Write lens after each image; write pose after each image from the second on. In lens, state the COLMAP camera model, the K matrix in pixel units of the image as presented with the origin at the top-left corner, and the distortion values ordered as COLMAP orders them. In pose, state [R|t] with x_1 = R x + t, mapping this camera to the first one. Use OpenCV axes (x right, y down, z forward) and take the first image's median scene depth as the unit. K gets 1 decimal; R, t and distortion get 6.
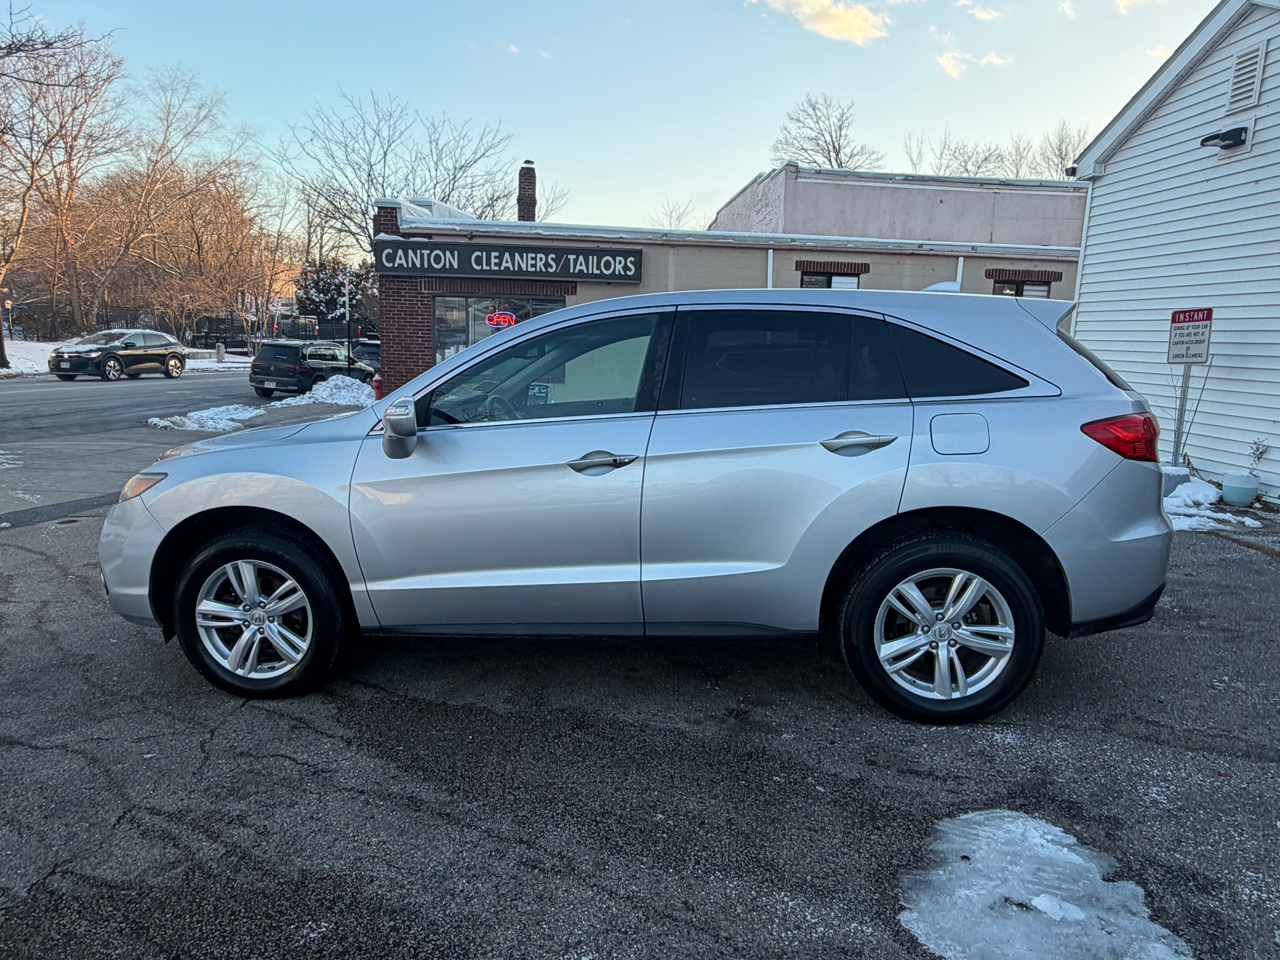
lens RADIAL K [[850.3, 0, 640.6], [0, 850.3, 484.8], [0, 0, 1]] dist [-0.006267, 0.005933]
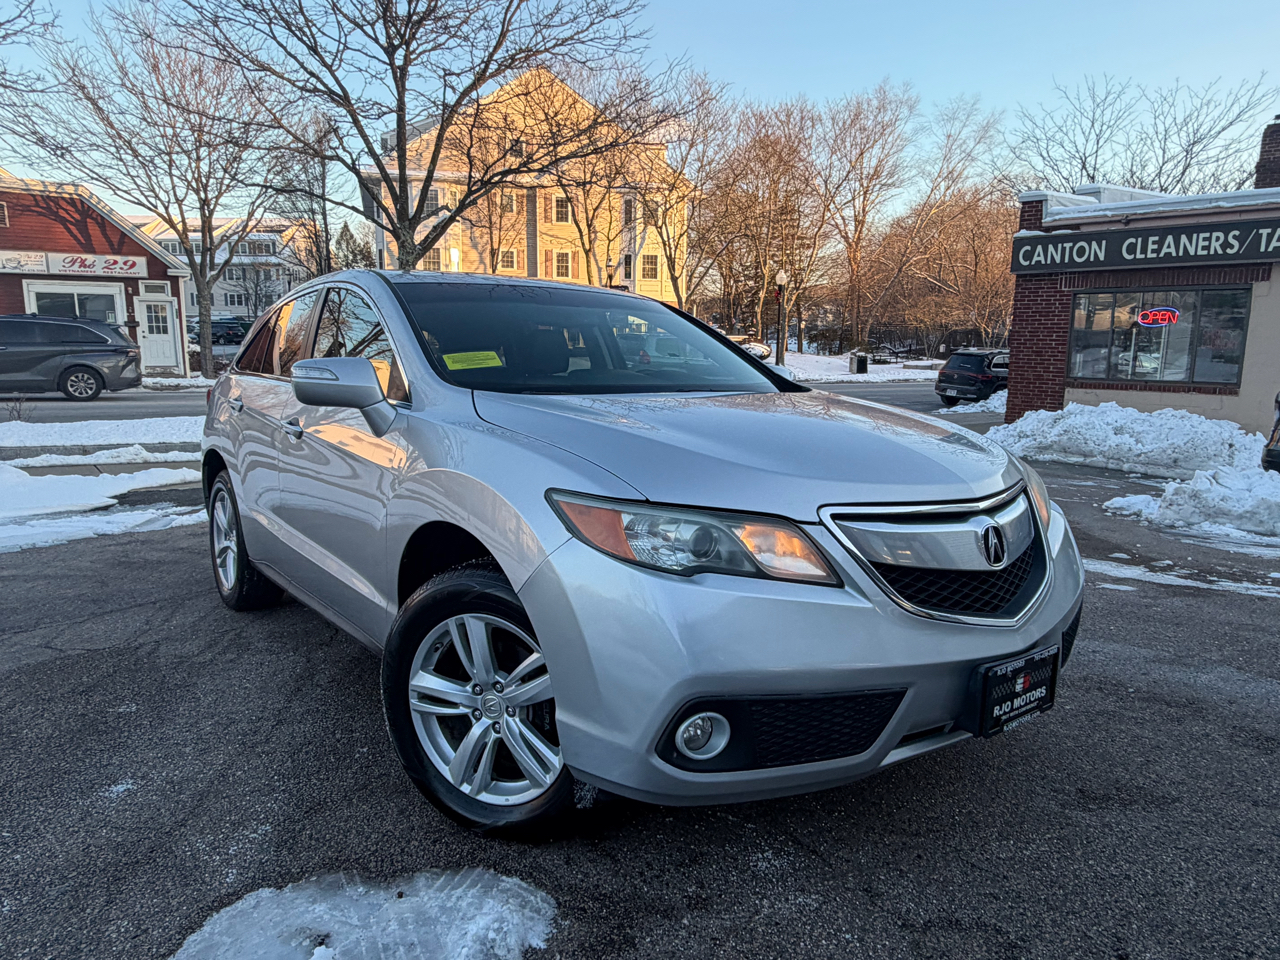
lens RADIAL K [[850.3, 0, 641.0], [0, 850.3, 487.9], [0, 0, 1]] dist [-0.006267, 0.005933]
pose [[0.645556, 0.108558, -0.755958, 0.162452], [-0.118579, 0.992089, 0.041206, -0.002669], [0.754451, 0.063040, 0.653322, 0.088393]]
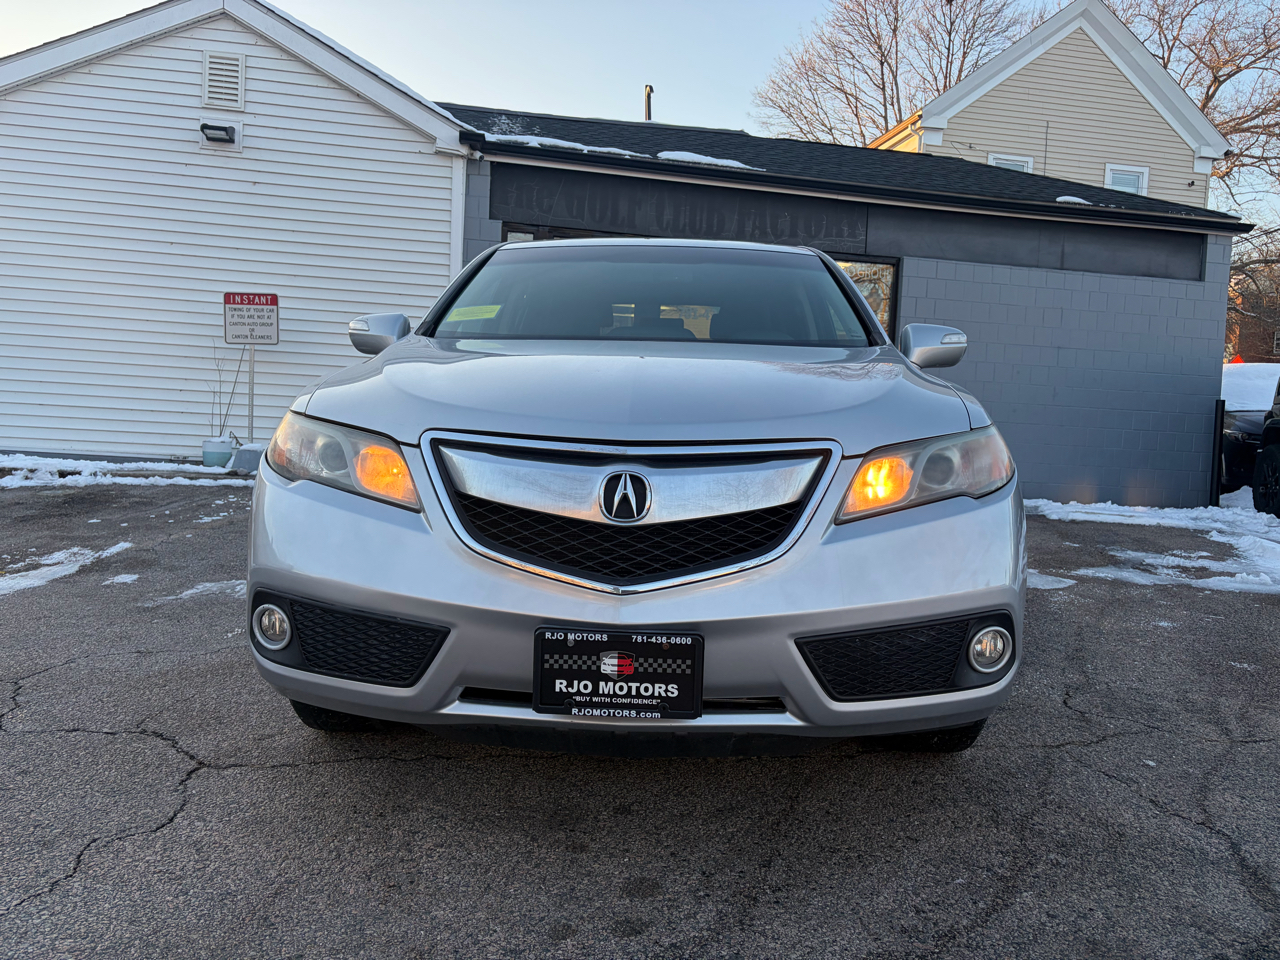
lens RADIAL K [[964.1, 0, 642.5], [0, 964.1, 482.9], [0, 0, 1]] dist [0.038786, -0.035926]
pose [[0.007051, 0.113422, -0.993522, 0.218341], [-0.164517, 0.980140, 0.110727, -0.010164], [0.986349, 0.162671, 0.025571, 0.208425]]
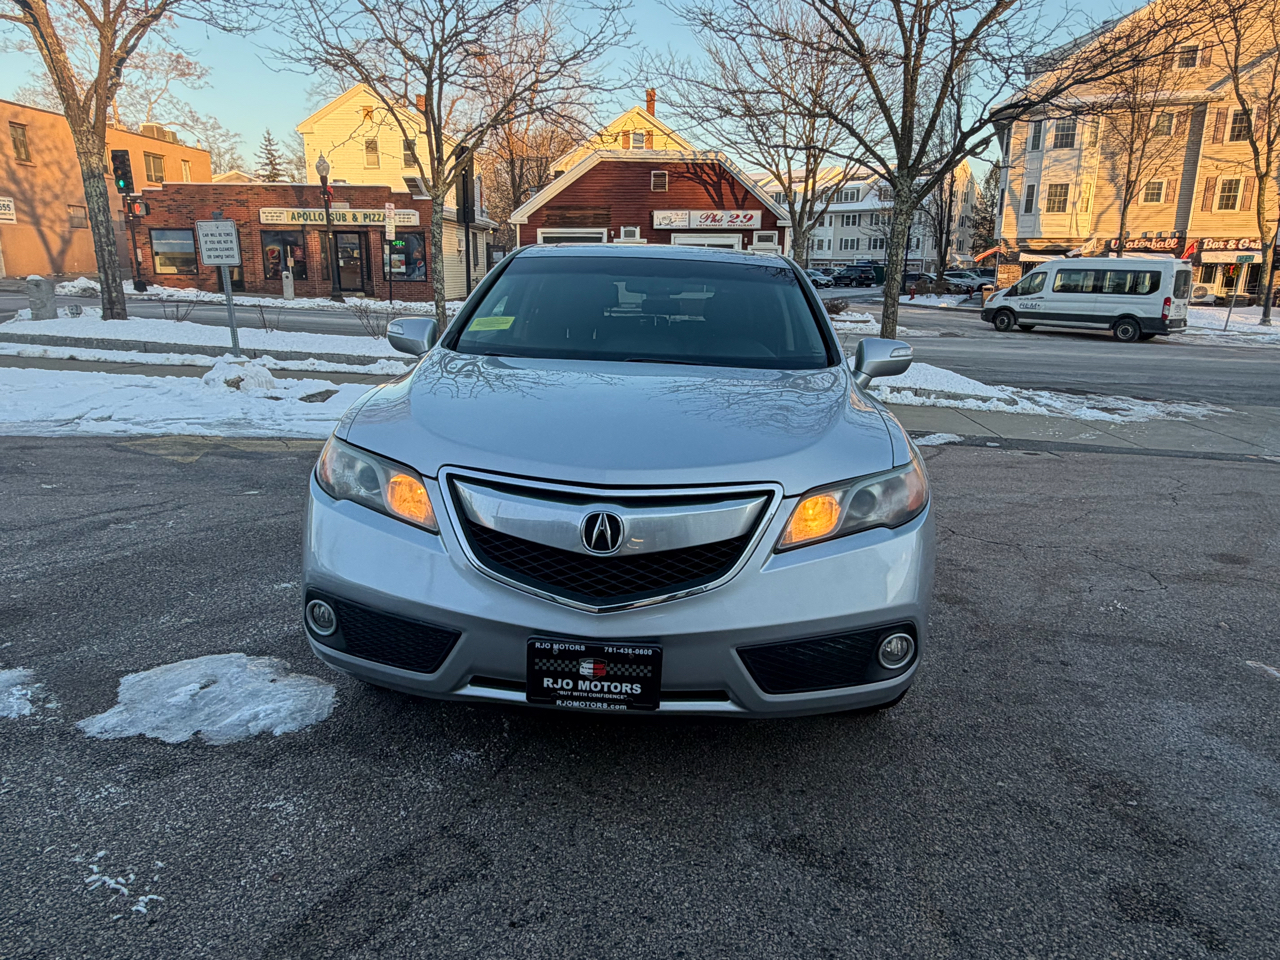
lens RADIAL K [[850.3, 0, 646.5], [0, 850.3, 484.2], [0, 0, 1]] dist [-0.006267, 0.005933]
pose [[-0.007281, 0.211840, -0.977277, 0.224855], [-0.182851, 0.960543, 0.209575, -0.029973], [0.983114, 0.180222, 0.031742, 0.210788]]
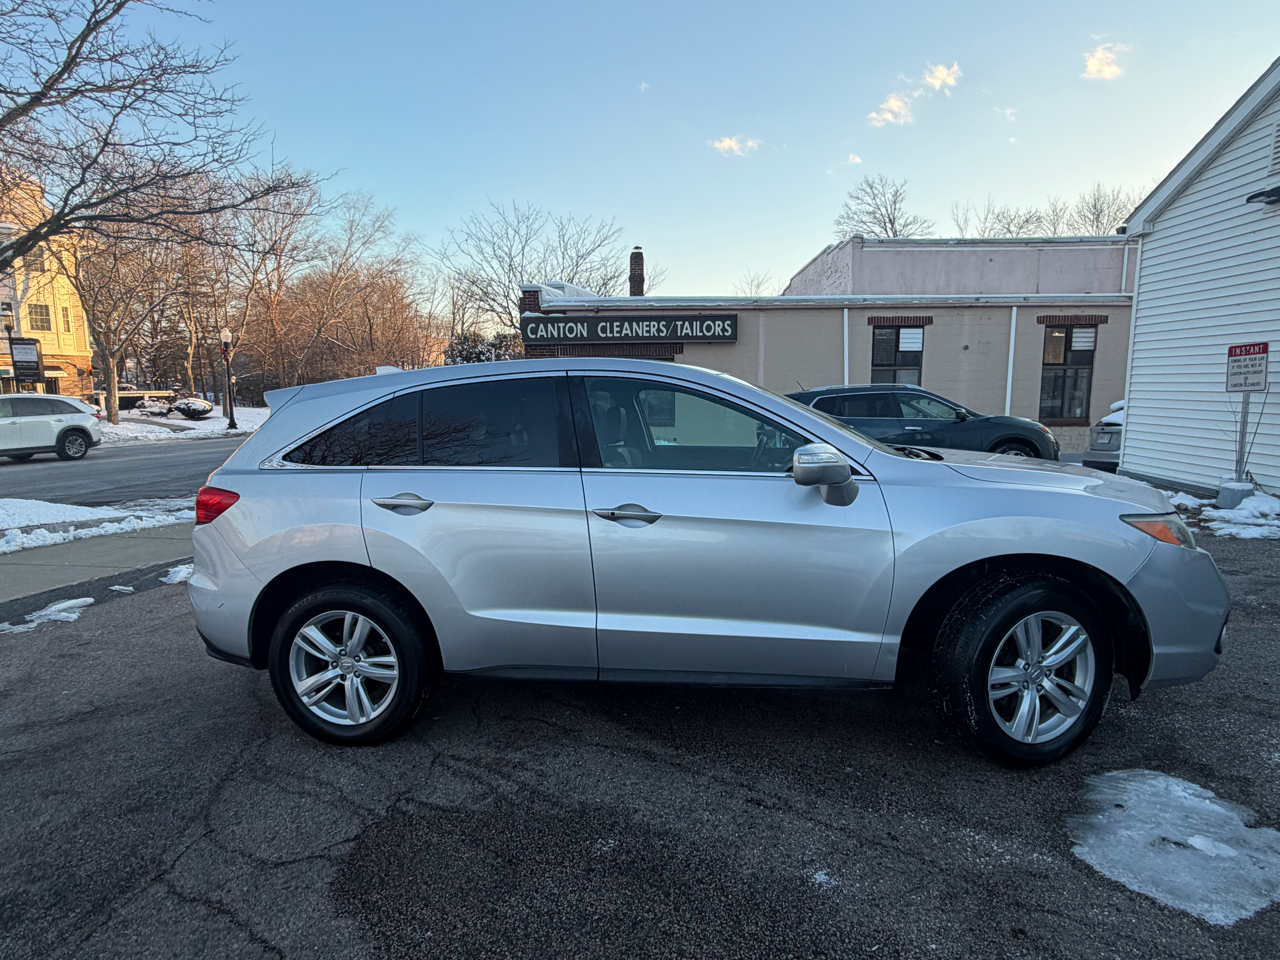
lens RADIAL K [[716.9, 0, 642.6], [0, 716.9, 478.7], [0, 0, 1]] dist [-0.001055, -0.001174]
pose [[0.993504, -0.024277, -0.111176, -0.024331], [0.019236, 0.998747, -0.046199, 0.001001], [0.112159, 0.043760, 0.992726, -0.016136]]
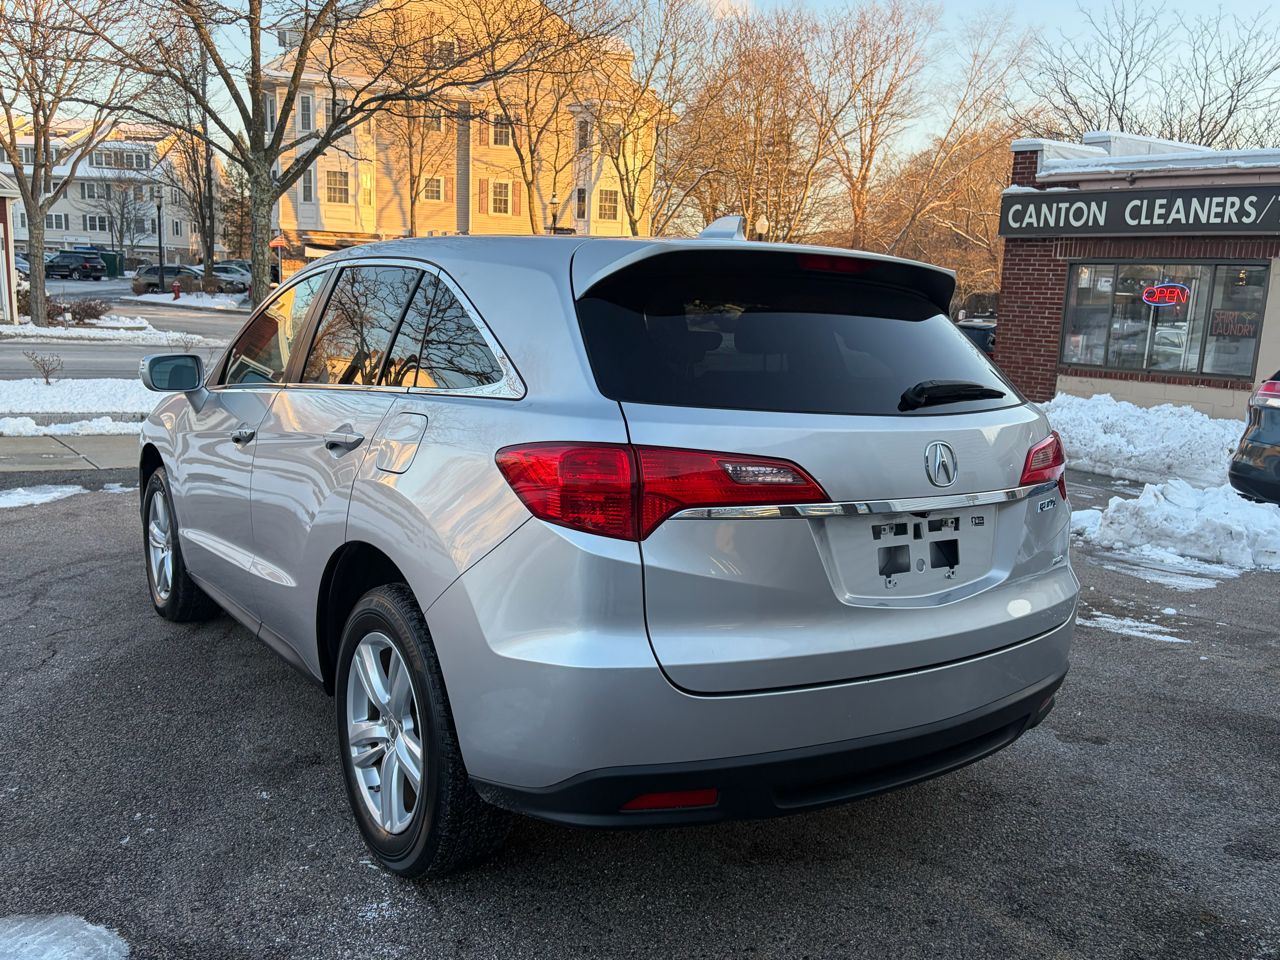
lens RADIAL K [[1042.3, 0, 636.9], [0, 1042.3, 478.7], [0, 0, 1]] dist [0.030196, -0.012363]
pose [[0.664201, 0.130914, -0.736002, 0.213447], [-0.147061, 0.988190, 0.043058, -0.018125], [0.732947, 0.079638, 0.675609, 0.110168]]
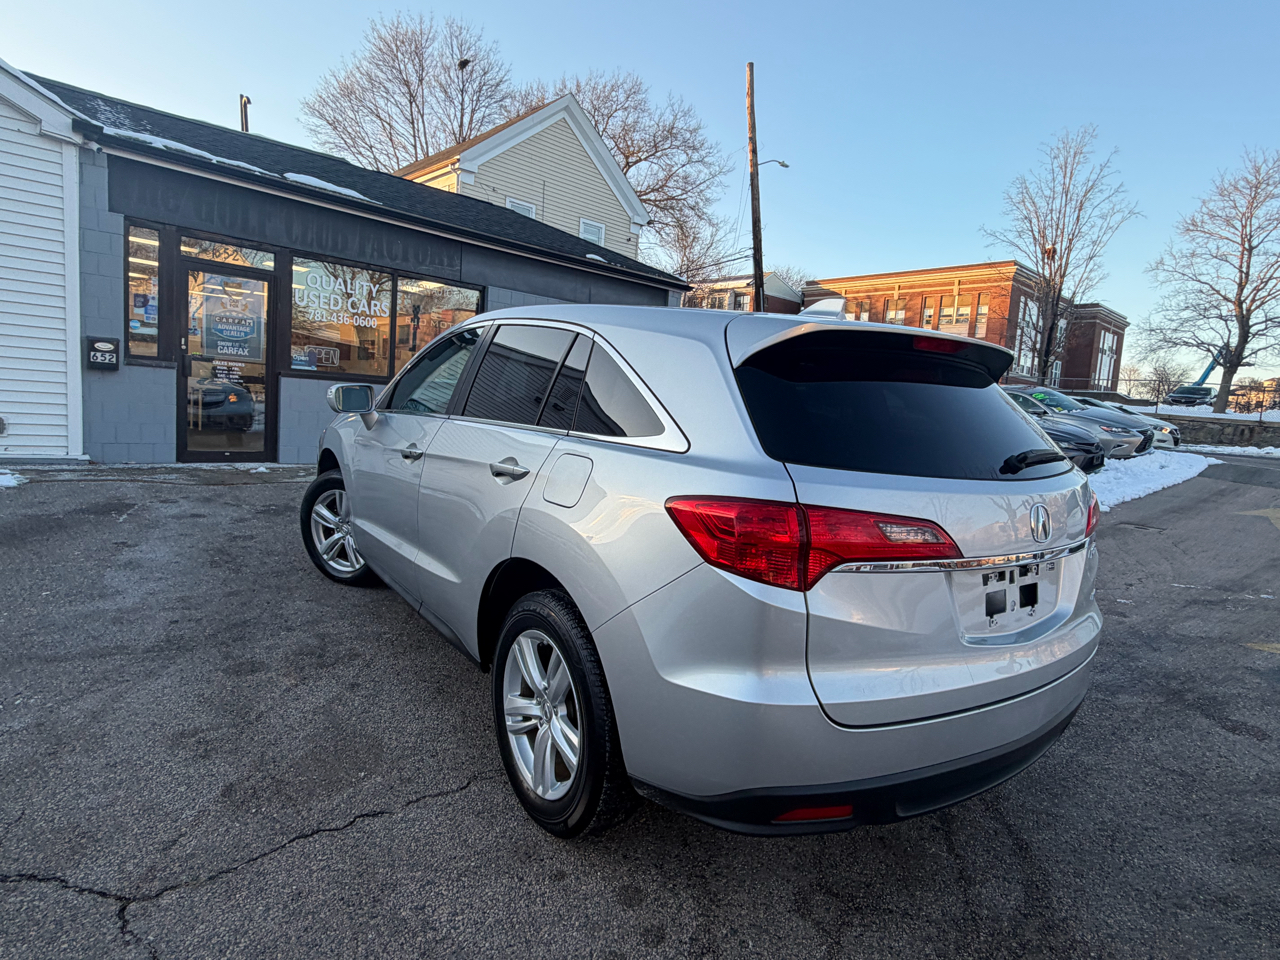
lens RADIAL K [[716.9, 0, 644.3], [0, 716.9, 479.0], [0, 0, 1]] dist [-0.001055, -0.001174]
pose [[0.544341, 0.178783, -0.819591, 0.191287], [-0.197932, 0.976812, 0.081620, -0.026384], [0.815178, 0.117794, 0.567106, 0.144154]]
